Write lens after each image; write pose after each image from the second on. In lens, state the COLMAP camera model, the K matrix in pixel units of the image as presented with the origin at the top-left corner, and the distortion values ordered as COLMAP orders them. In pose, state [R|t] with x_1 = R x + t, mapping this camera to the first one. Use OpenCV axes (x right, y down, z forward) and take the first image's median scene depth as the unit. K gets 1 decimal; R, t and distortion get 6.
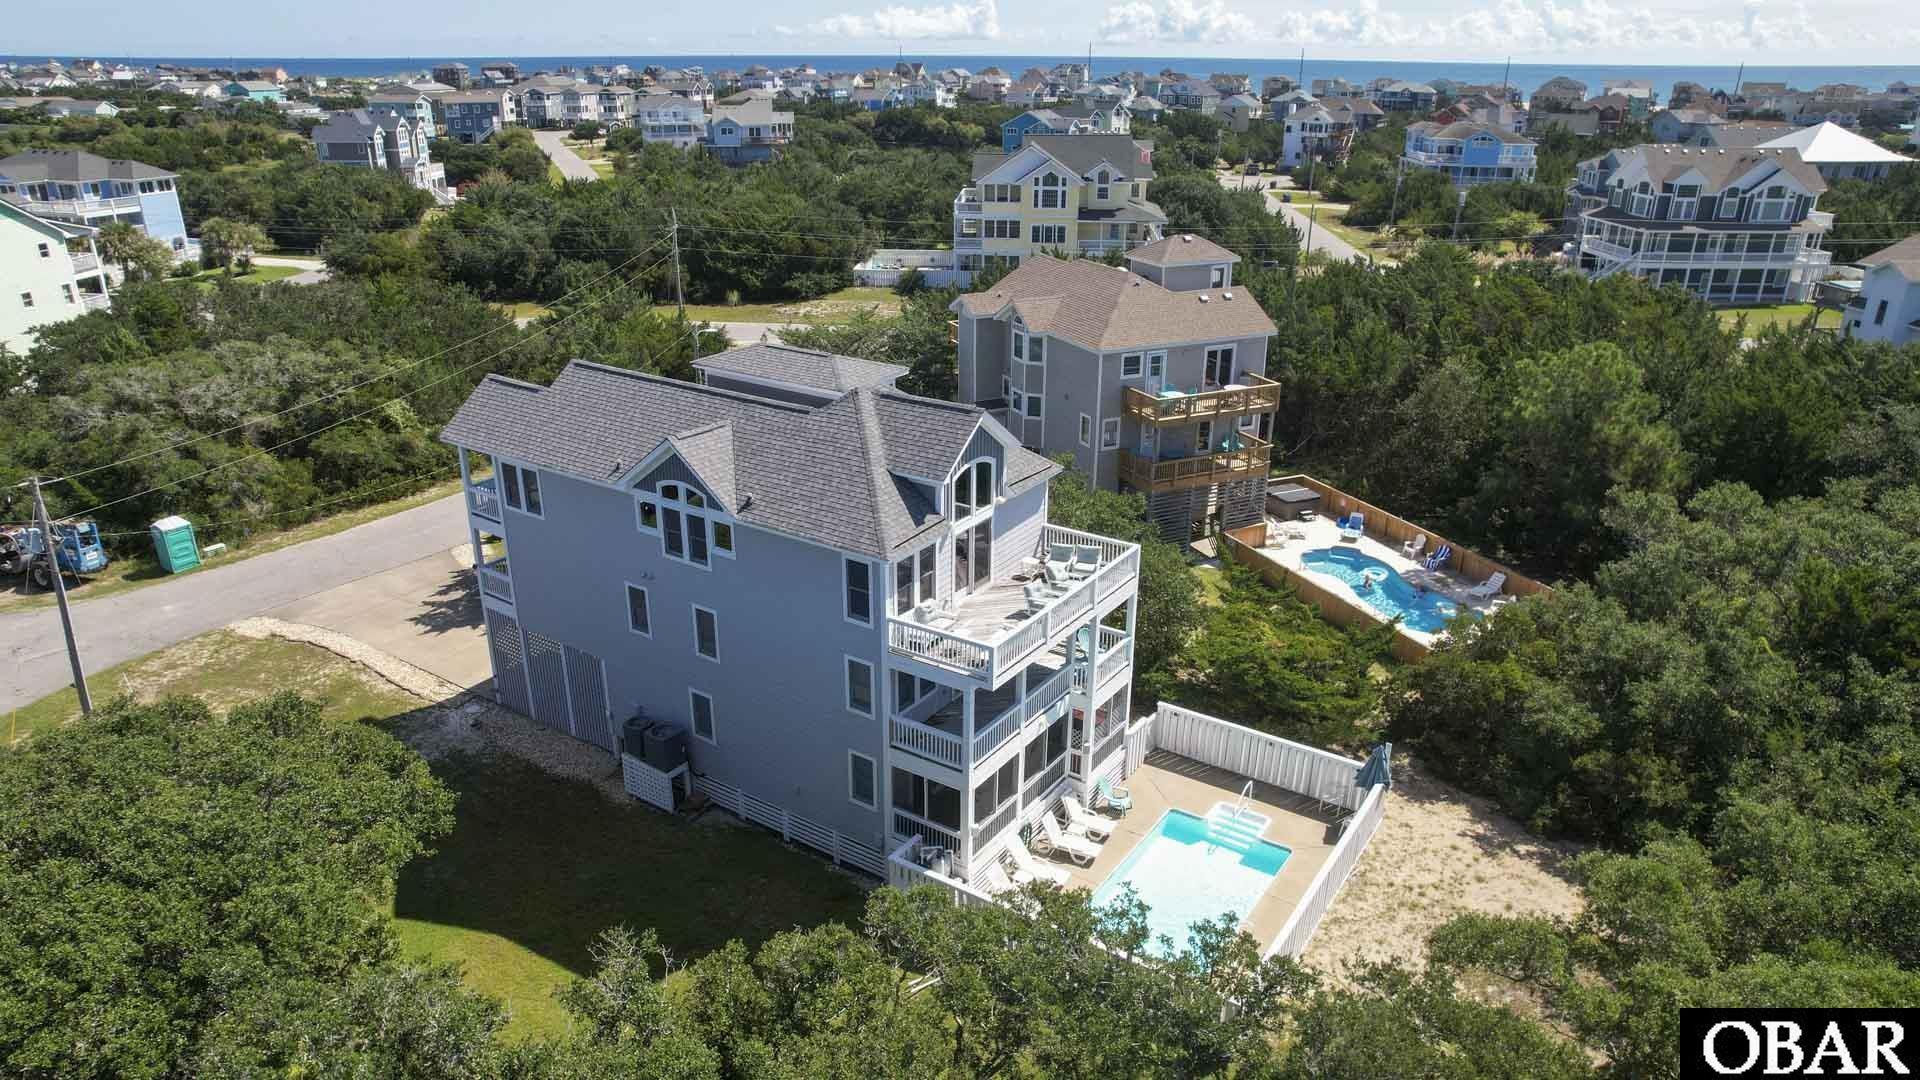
lens RADIAL K [[1232.6, 0, 945.7], [0, 1232.6, 547.7], [0, 0, 1]] dist [-0.081676, 0.072932]
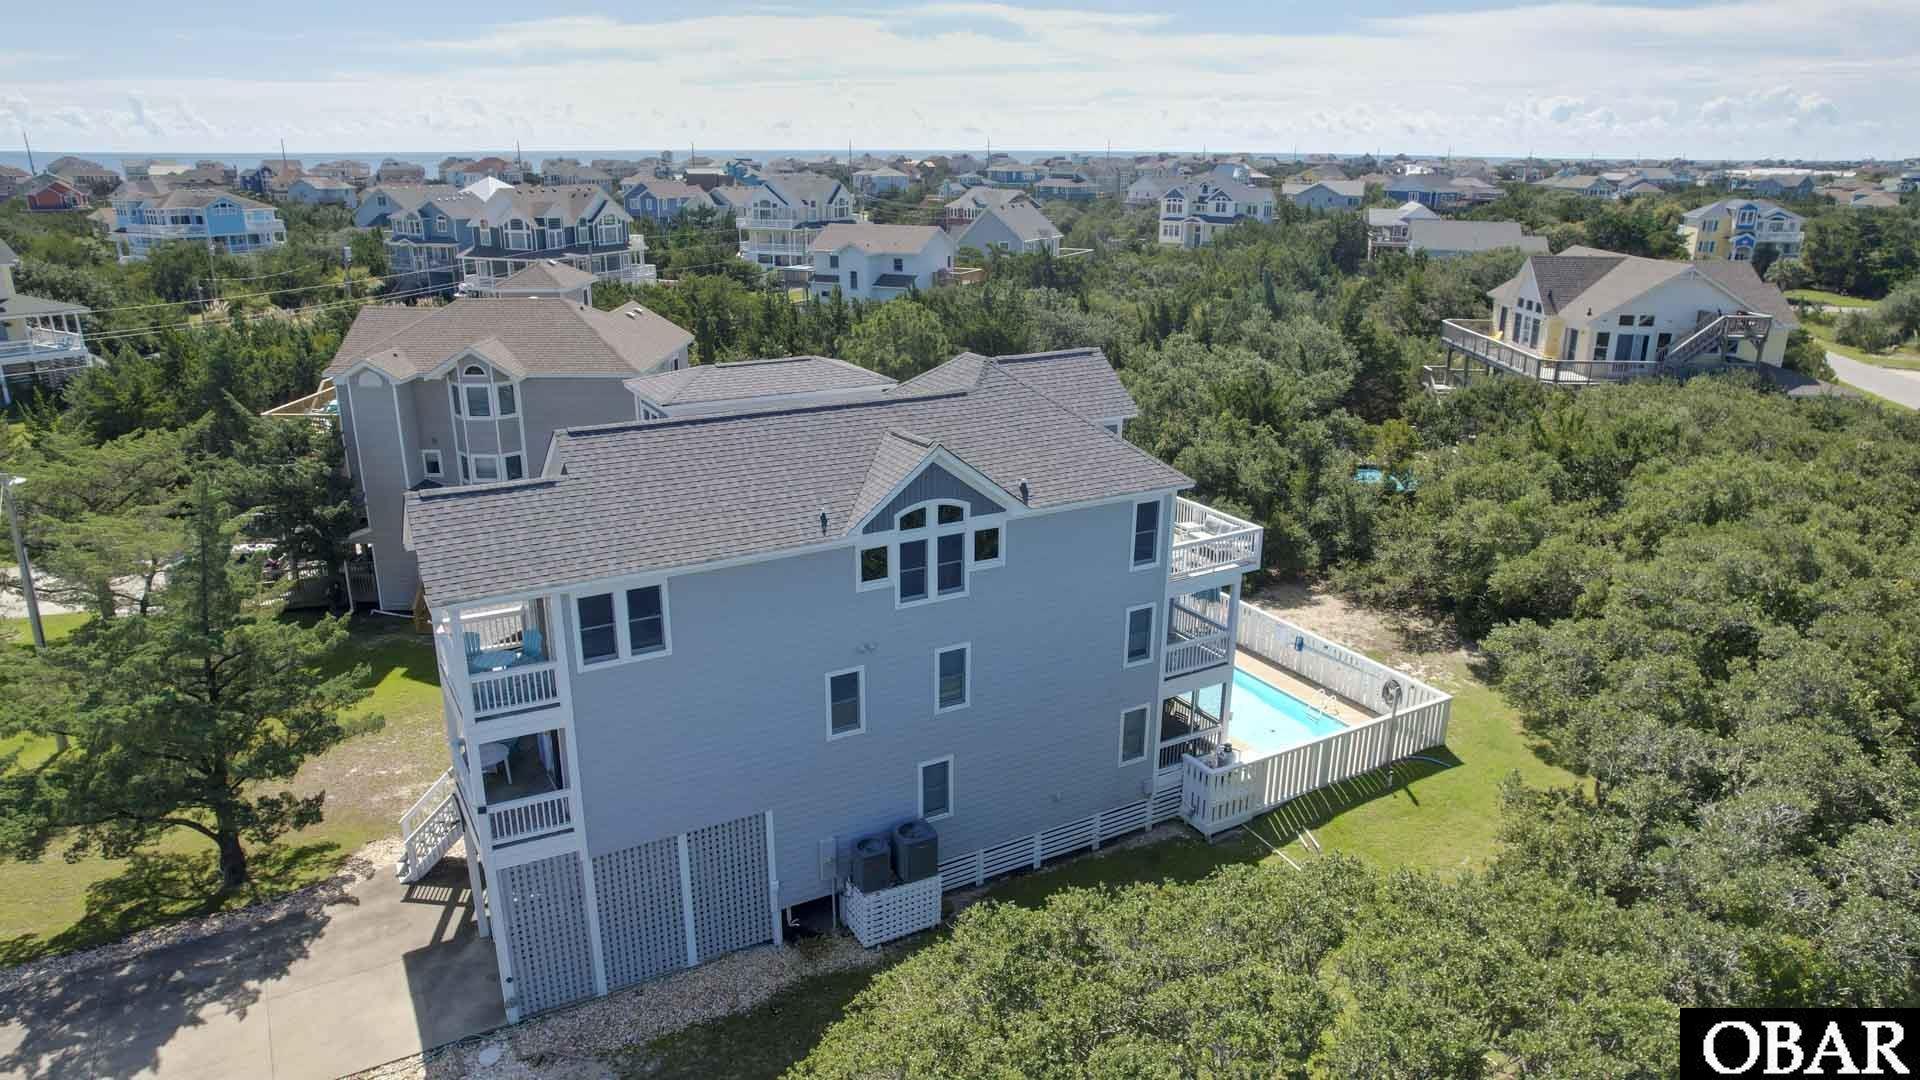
lens RADIAL K [[1232.6, 0, 958.8], [0, 1232.6, 539.1], [0, 0, 1]] dist [-0.081676, 0.072932]
pose [[0.450733, -0.275776, 0.848992, -0.845493], [0.333334, 0.934282, 0.126512, -0.118050], [-0.828087, 0.225974, 0.513037, 0.528486]]
